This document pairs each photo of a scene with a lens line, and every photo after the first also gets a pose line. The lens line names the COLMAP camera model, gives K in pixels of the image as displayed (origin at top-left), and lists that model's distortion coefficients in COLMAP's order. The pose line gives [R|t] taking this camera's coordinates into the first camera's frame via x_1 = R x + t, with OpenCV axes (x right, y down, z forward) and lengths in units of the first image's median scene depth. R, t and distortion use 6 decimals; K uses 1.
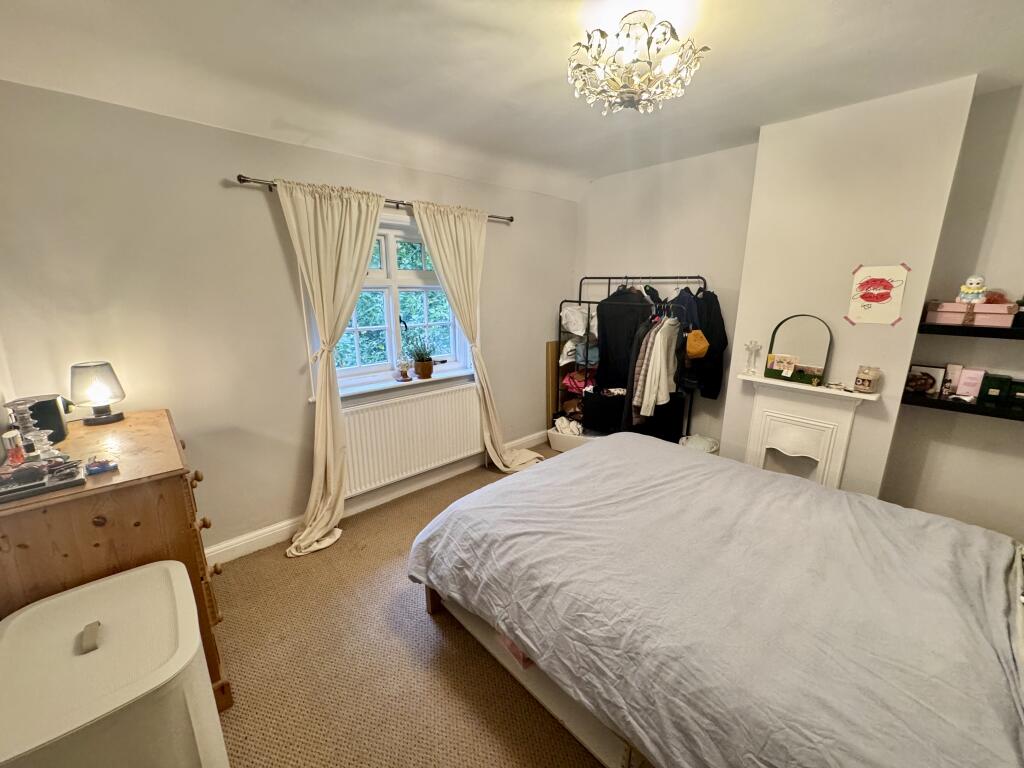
lens RADIAL K [[410.3, 0, 512.5], [0, 410.3, 384.7], [0, 0, 1]] dist [-0.002569, 0.000219]
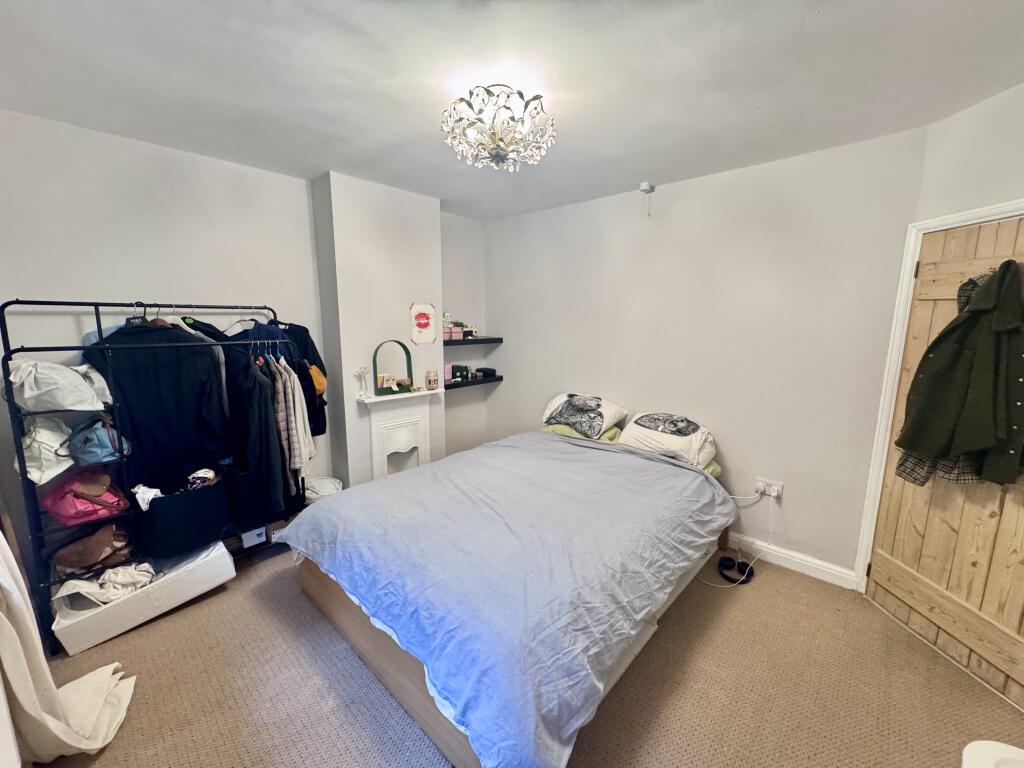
lens RADIAL K [[410.3, 0, 511.6], [0, 410.3, 383.2], [0, 0, 1]] dist [-0.002569, 0.000219]
pose [[-0.065104, -0.161281, 0.984759, -0.475415], [0.229635, 0.957945, 0.172071, -0.148477], [-0.971097, 0.237338, -0.025330, 0.593412]]
